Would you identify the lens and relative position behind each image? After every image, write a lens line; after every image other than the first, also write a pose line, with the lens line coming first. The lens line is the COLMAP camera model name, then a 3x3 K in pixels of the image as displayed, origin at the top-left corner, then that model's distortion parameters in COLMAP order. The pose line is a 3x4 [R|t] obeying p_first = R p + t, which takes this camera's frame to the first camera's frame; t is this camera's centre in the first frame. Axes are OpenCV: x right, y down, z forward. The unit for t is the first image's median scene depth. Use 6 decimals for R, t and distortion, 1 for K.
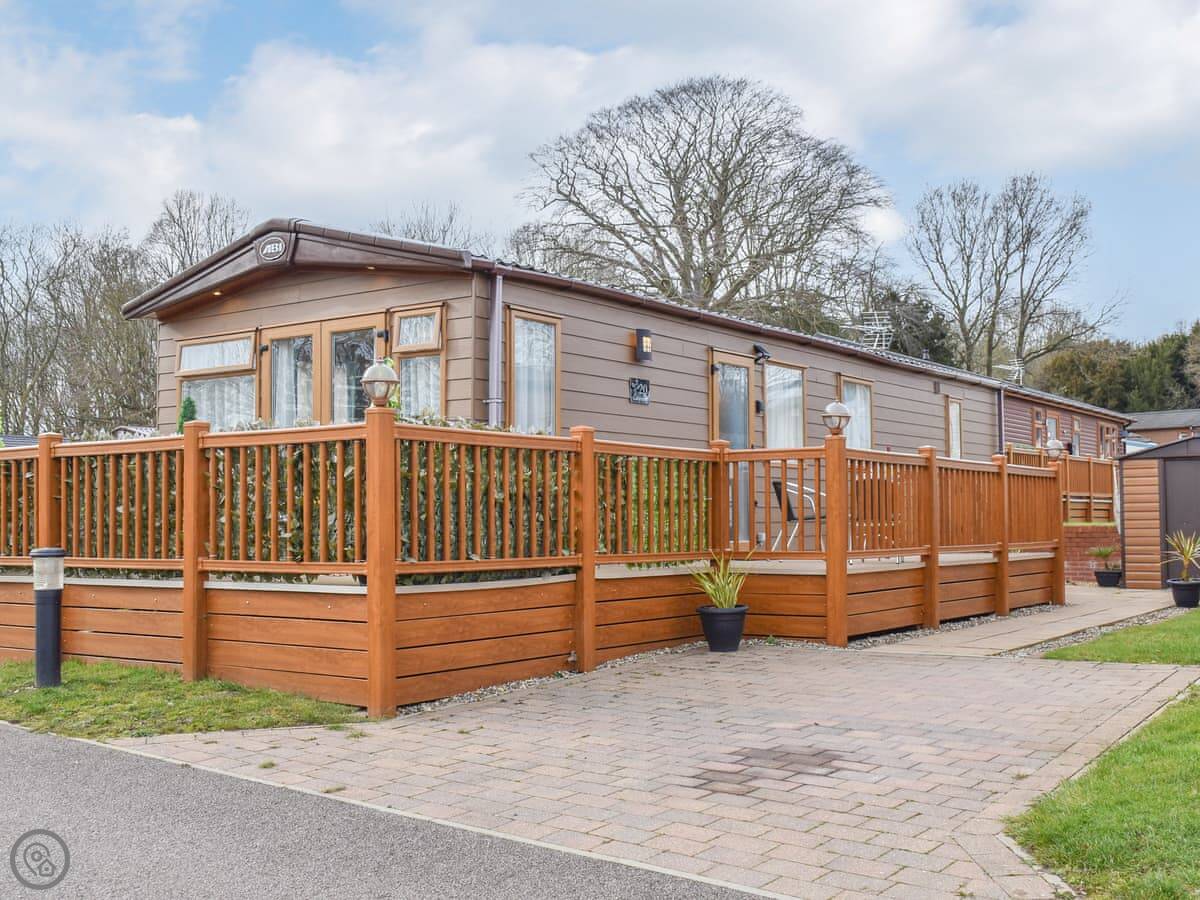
lens RADIAL K [[1283.6, 0, 592.9], [0, 1283.6, 458.8], [0, 0, 1]] dist [-0.031926, 0.000000]
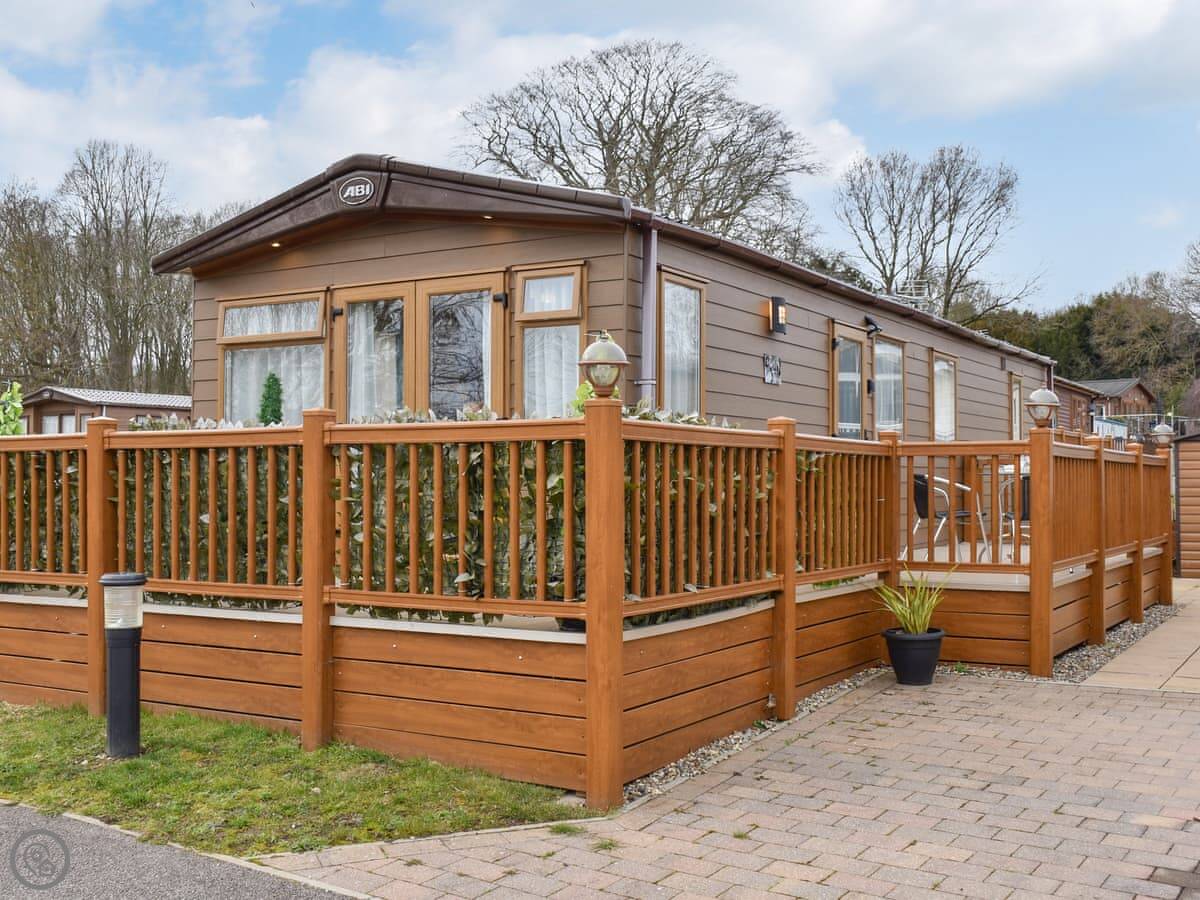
lens RADIAL K [[1283.6, 0, 606.9], [0, 1283.6, 447.5], [0, 0, 1]] dist [-0.031926, 0.000000]
pose [[0.997324, 0.008844, 0.072566, -0.151586], [-0.010297, 0.999753, 0.019672, -0.018079], [-0.072374, -0.020366, 0.997170, 0.169749]]
